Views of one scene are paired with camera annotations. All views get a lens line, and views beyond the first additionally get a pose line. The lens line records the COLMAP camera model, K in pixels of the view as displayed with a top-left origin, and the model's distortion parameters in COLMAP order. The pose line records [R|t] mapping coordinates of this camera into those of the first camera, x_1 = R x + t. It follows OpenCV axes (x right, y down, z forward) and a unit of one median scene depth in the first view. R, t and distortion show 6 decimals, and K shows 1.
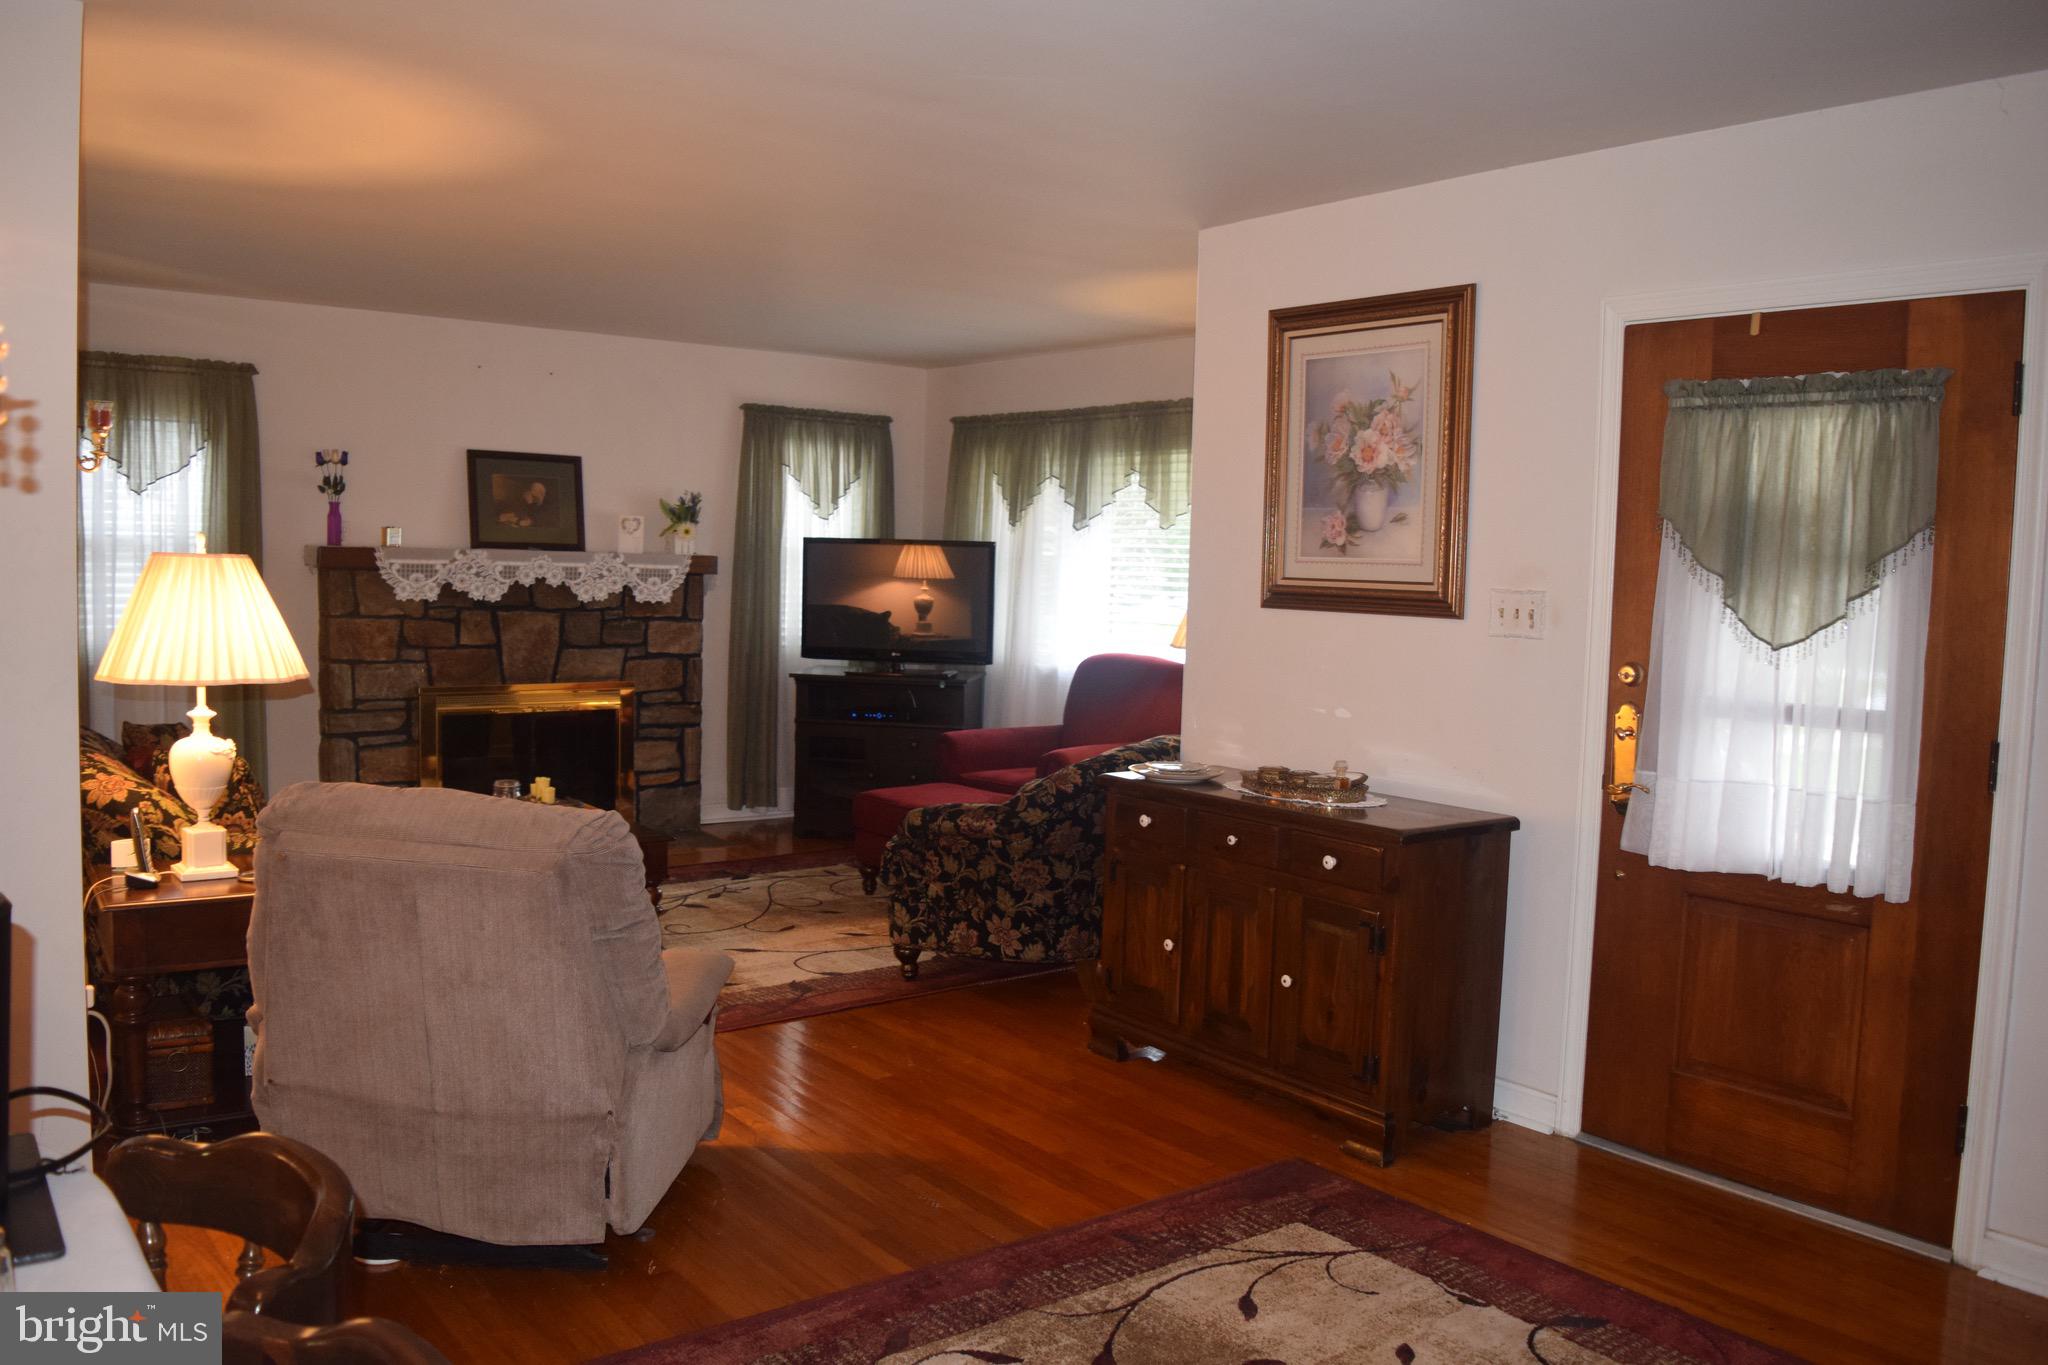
lens RADIAL K [[1600.8, 0, 1011.7], [0, 1600.8, 674.7], [0, 0, 1]] dist [-0.099616, 0.024030]
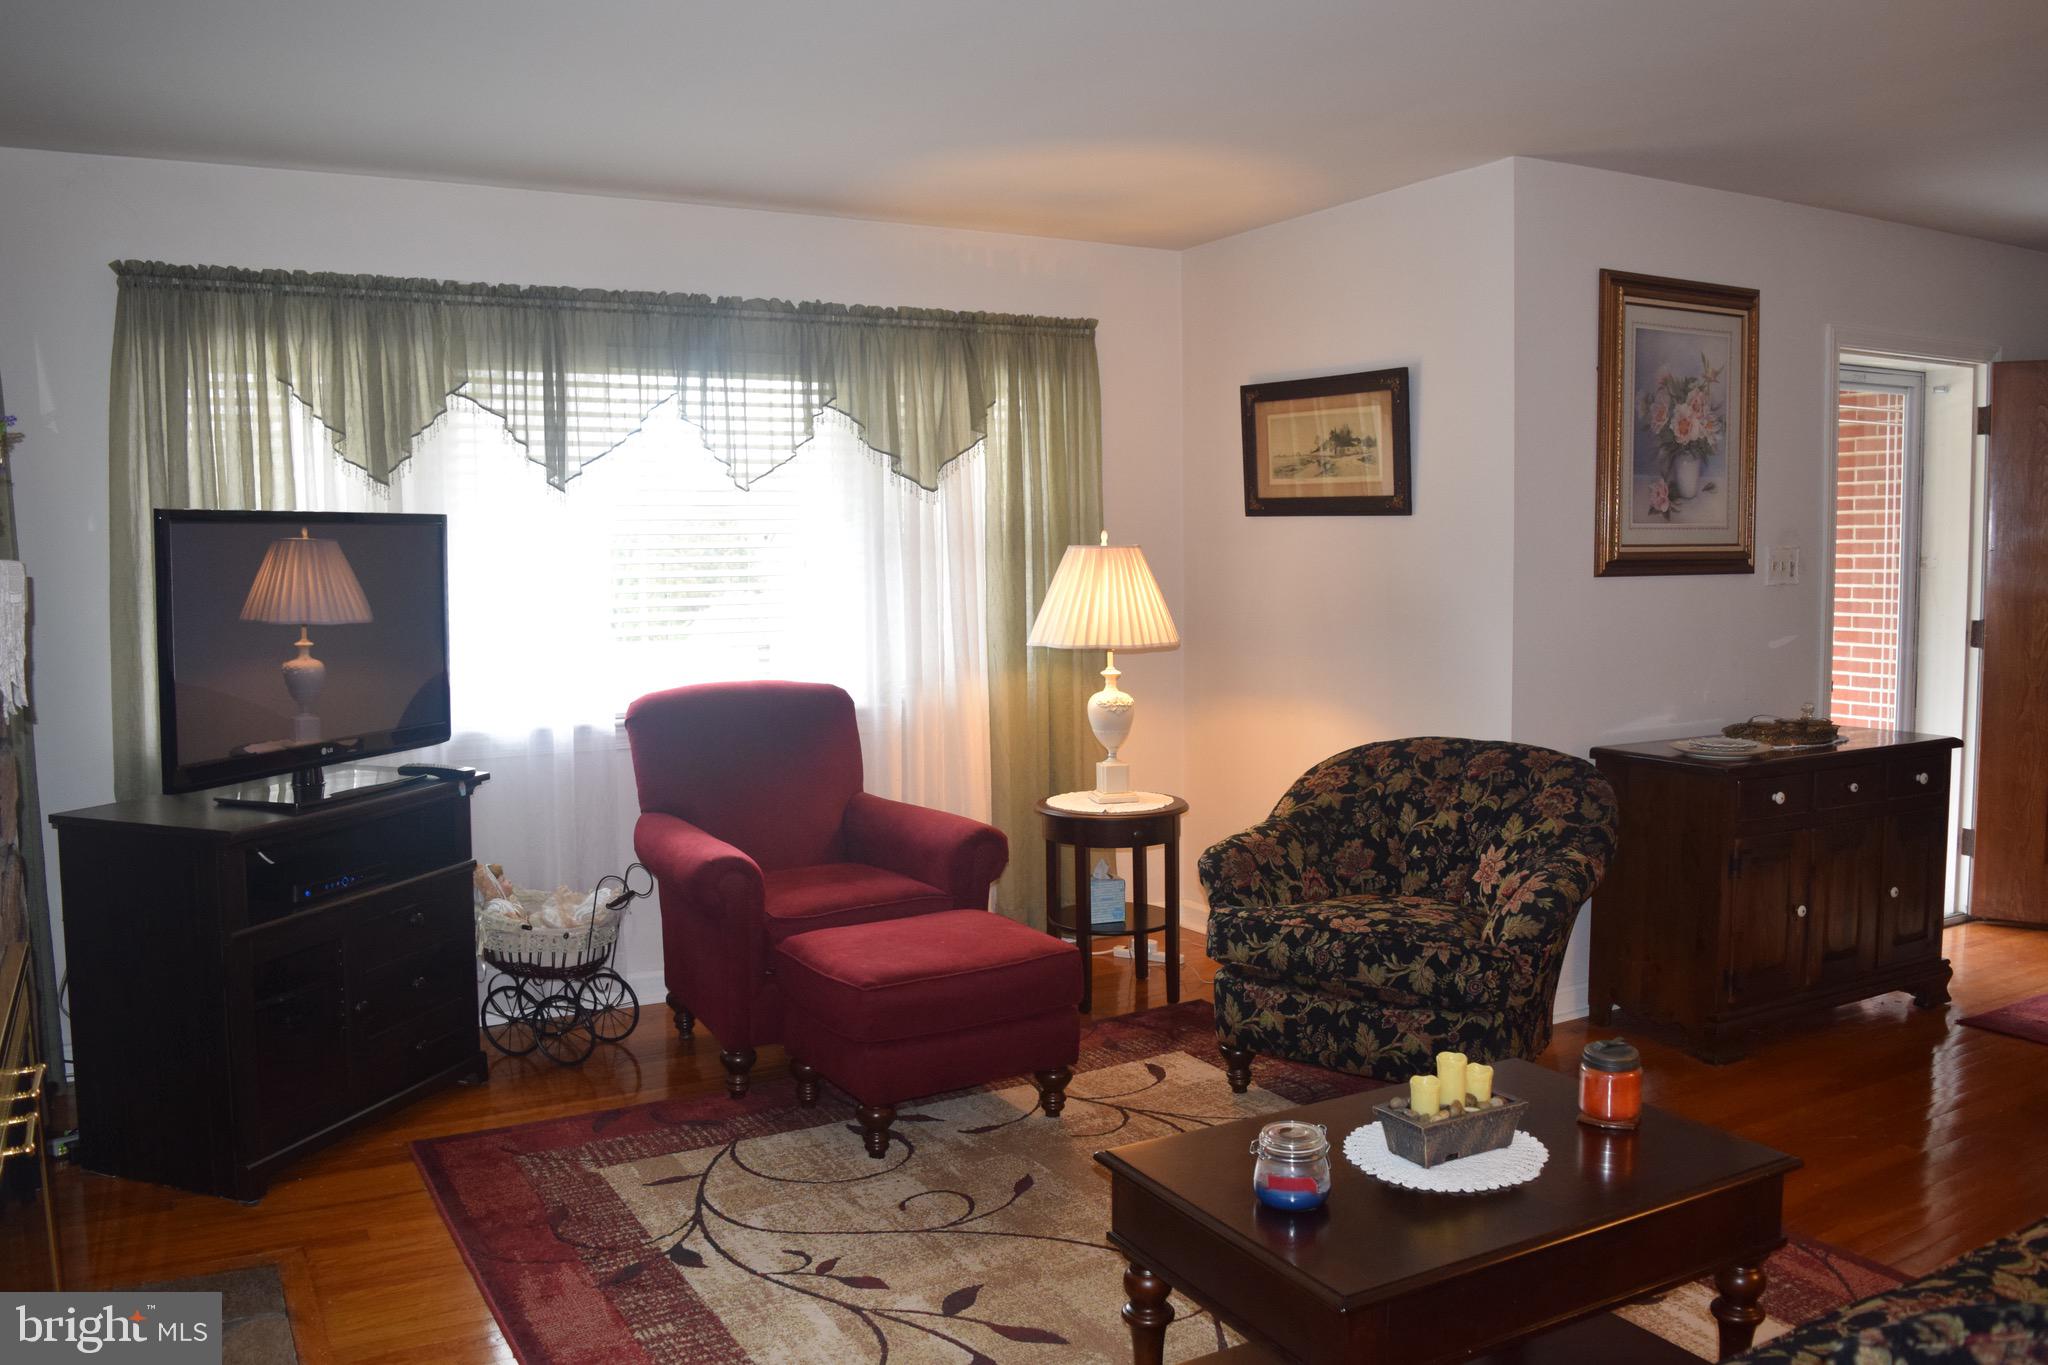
lens RADIAL K [[1600.8, 0, 1011.7], [0, 1600.8, 674.7], [0, 0, 1]] dist [-0.099616, 0.024030]
pose [[0.125807, -0.110746, 0.985854, -0.887314], [0.088332, 0.991053, 0.100057, -0.117734], [-0.988114, 0.074494, 0.134464, 1.304893]]
